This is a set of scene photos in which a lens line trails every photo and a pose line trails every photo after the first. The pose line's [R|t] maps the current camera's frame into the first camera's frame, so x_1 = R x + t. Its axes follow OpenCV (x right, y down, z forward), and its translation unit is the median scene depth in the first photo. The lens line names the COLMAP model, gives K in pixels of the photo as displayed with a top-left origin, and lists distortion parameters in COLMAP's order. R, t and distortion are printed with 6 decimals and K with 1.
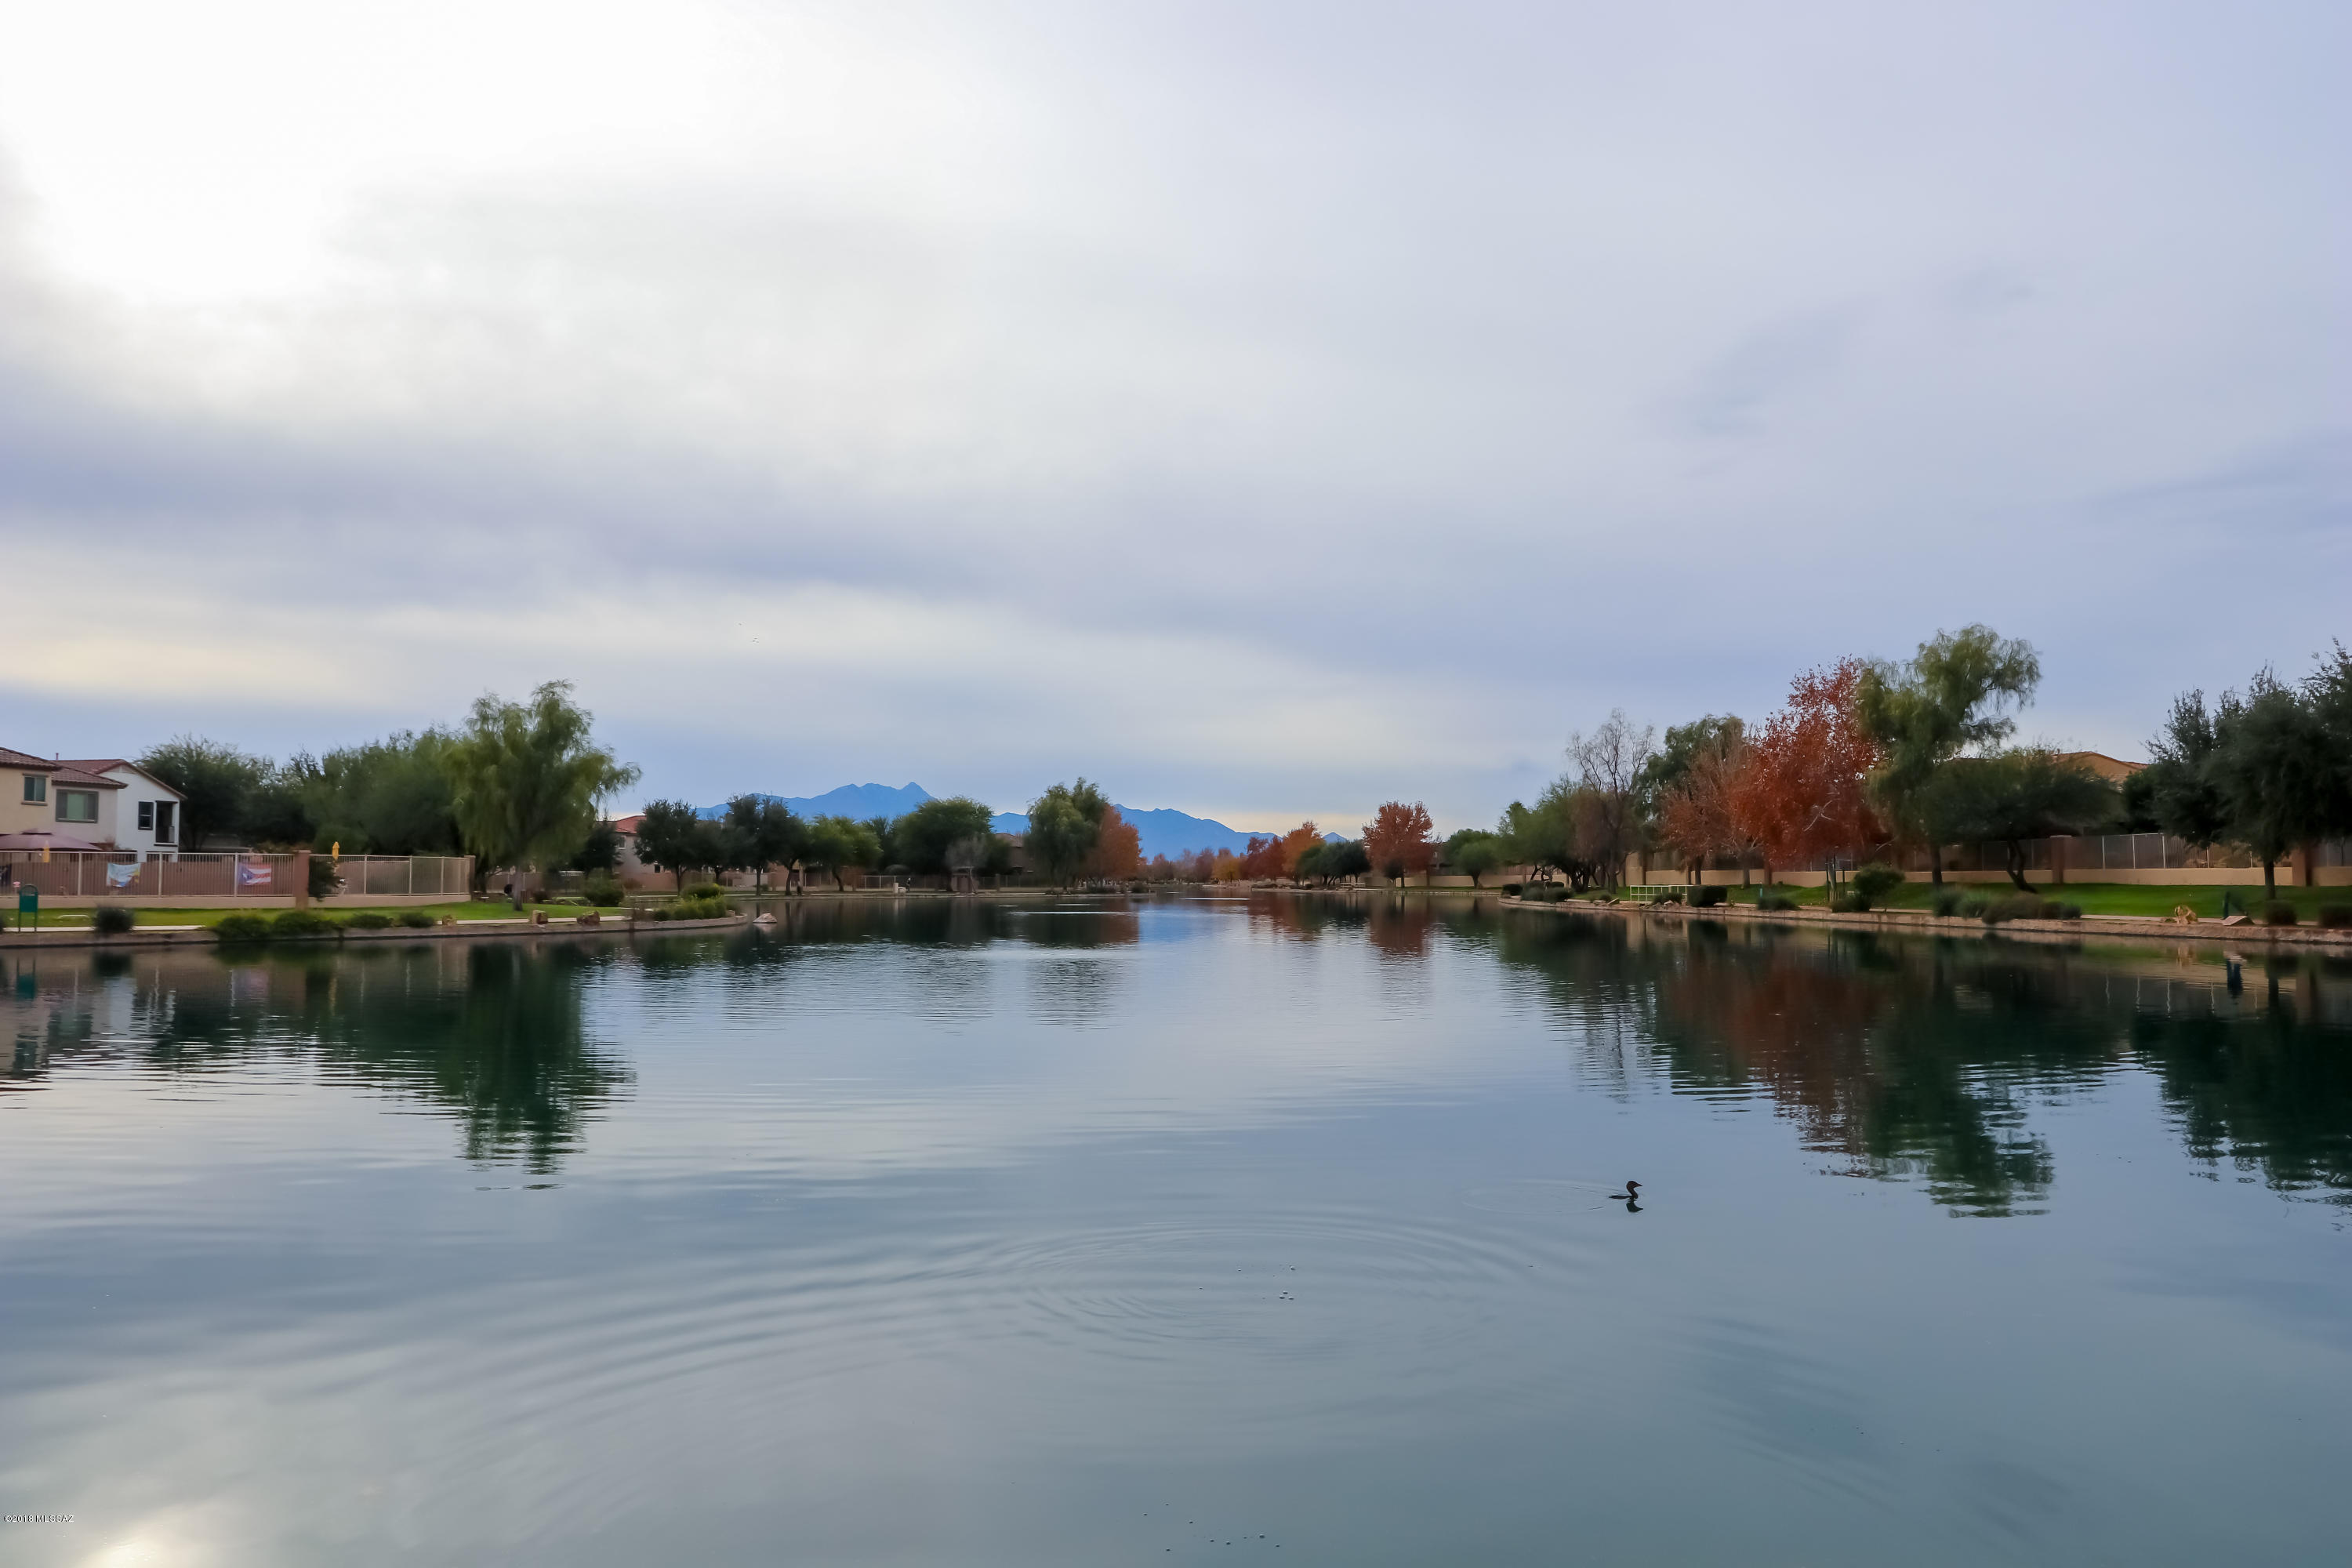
lens RADIAL K [[1782.5, 0, 1176.0], [0, 1782.5, 784.0], [0, 0, 1]] dist [-0.035035, 0.053226]
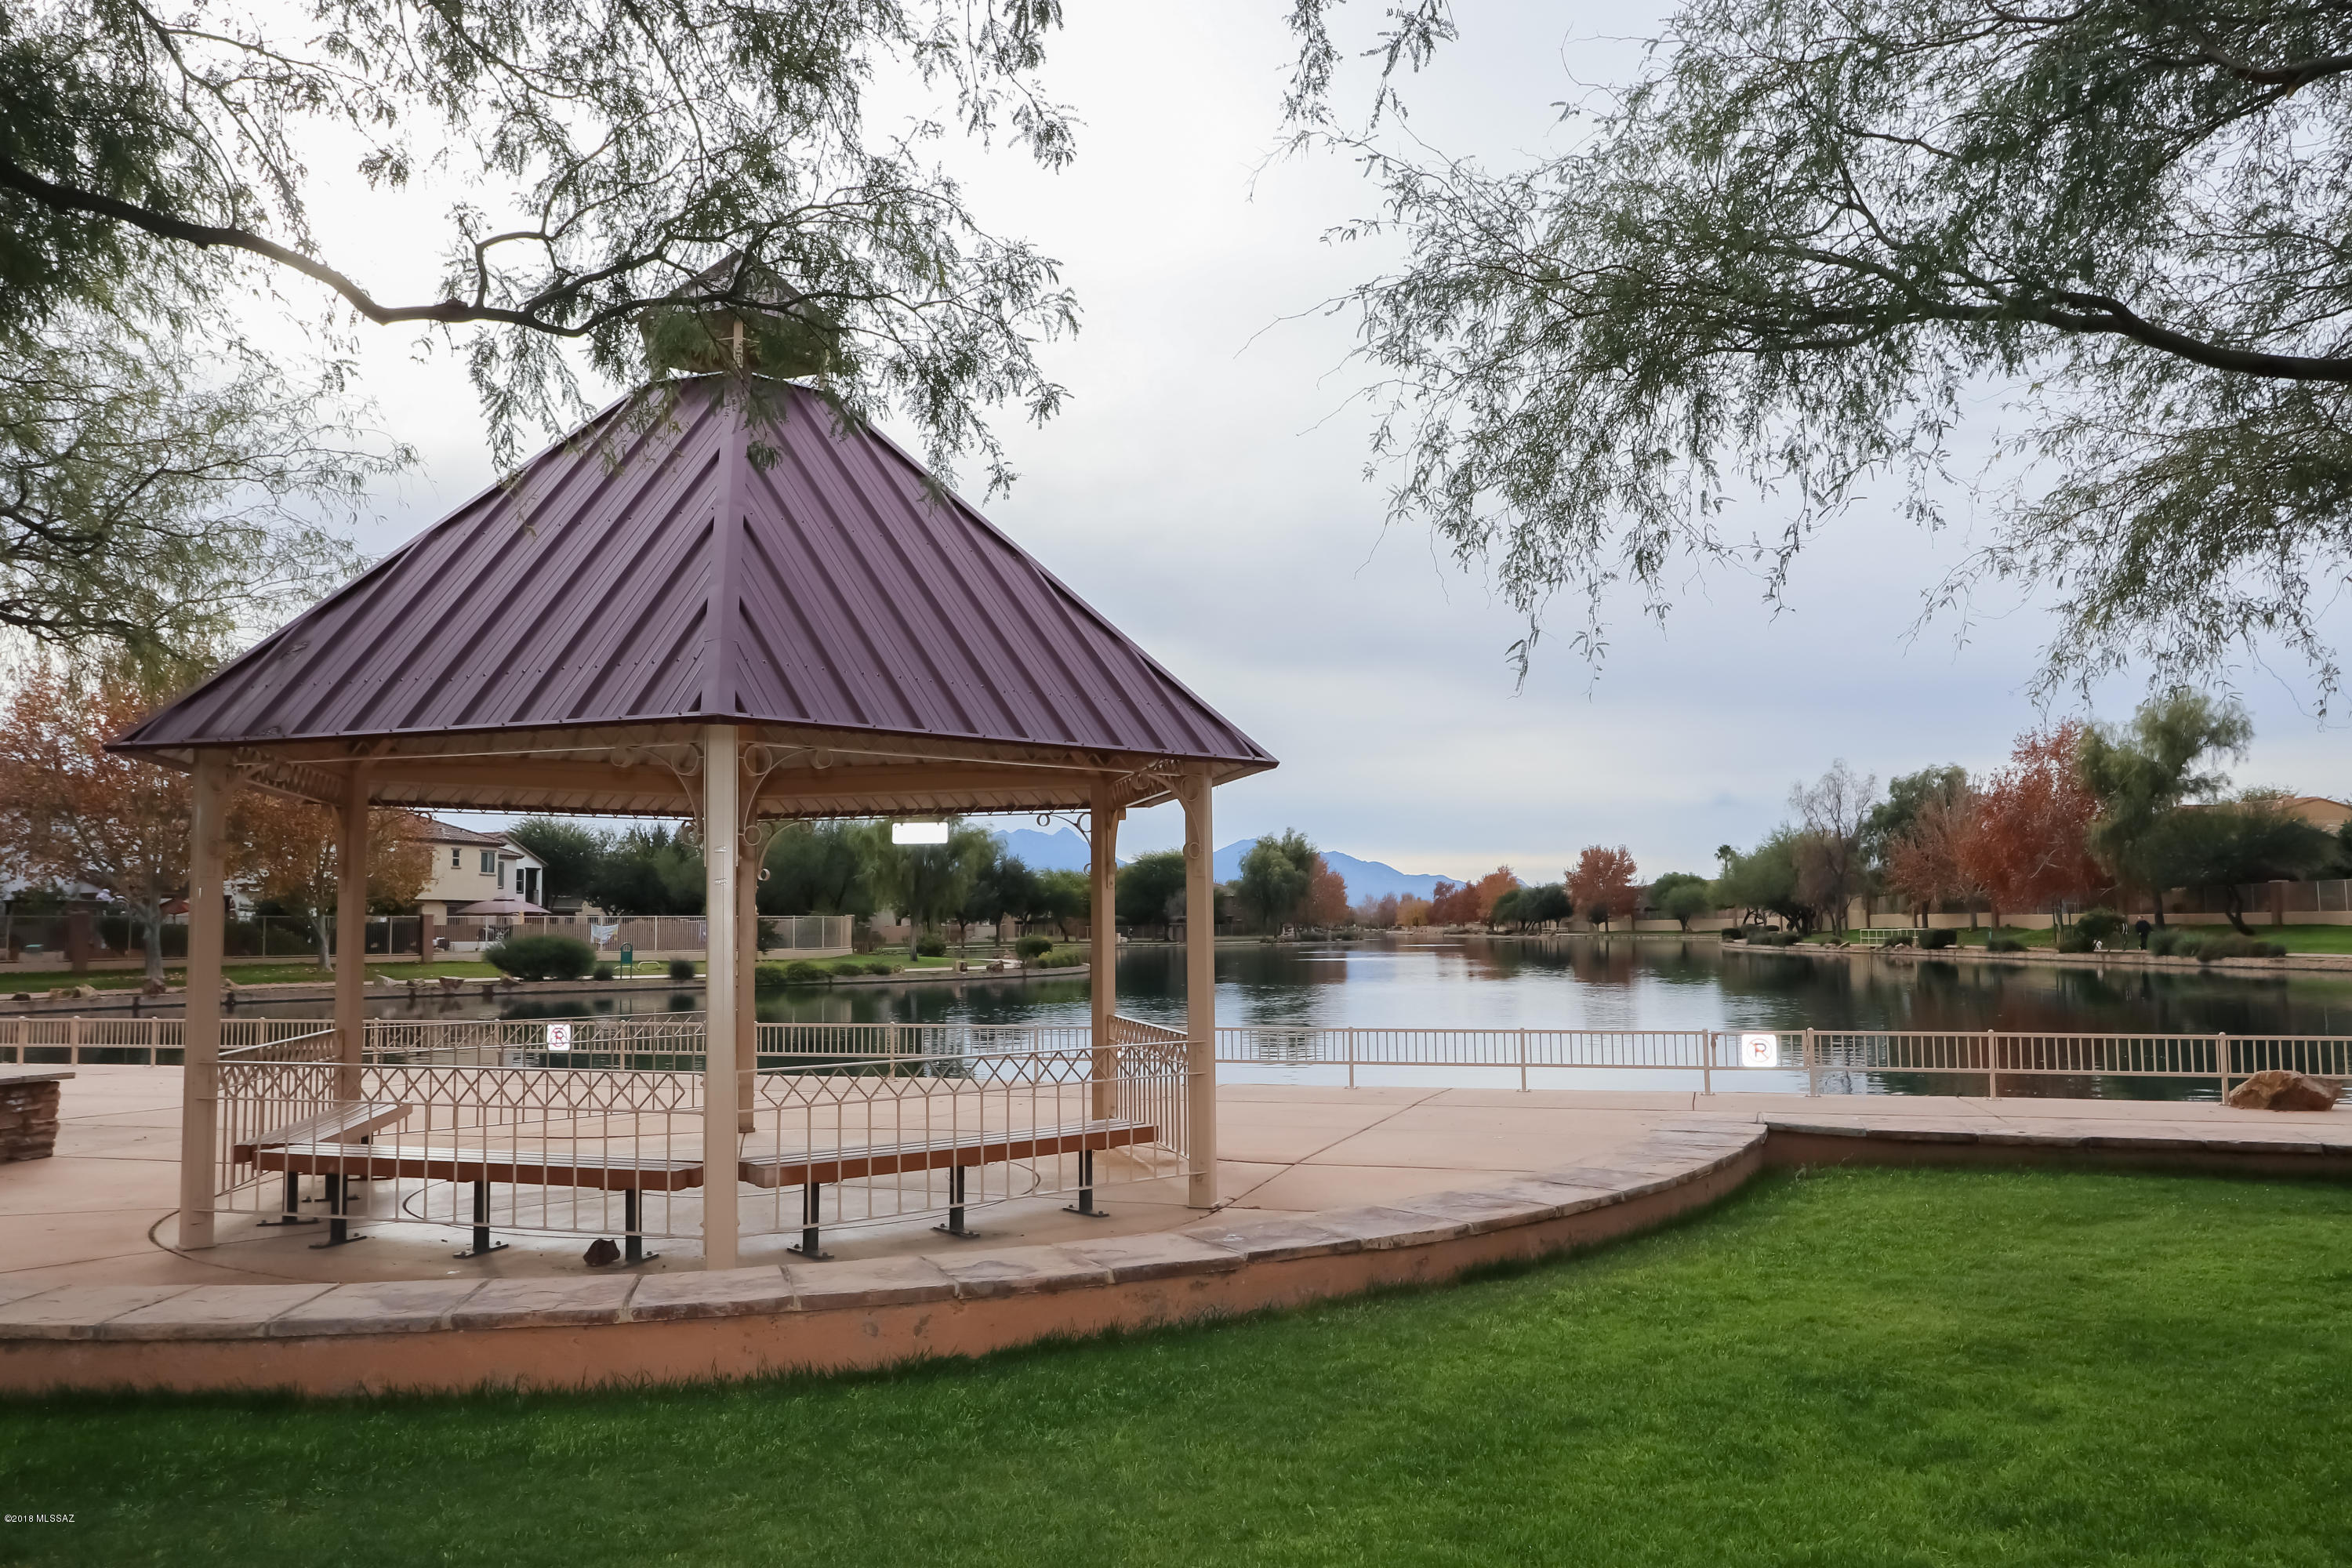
lens RADIAL K [[1782.5, 0, 1176.0], [0, 1782.5, 784.0], [0, 0, 1]] dist [-0.035035, 0.053226]
pose [[0.994039, -0.018268, -0.107485, -0.039291], [0.015390, 0.999502, -0.027542, -0.007607], [0.107934, 0.025724, 0.993825, -0.110731]]
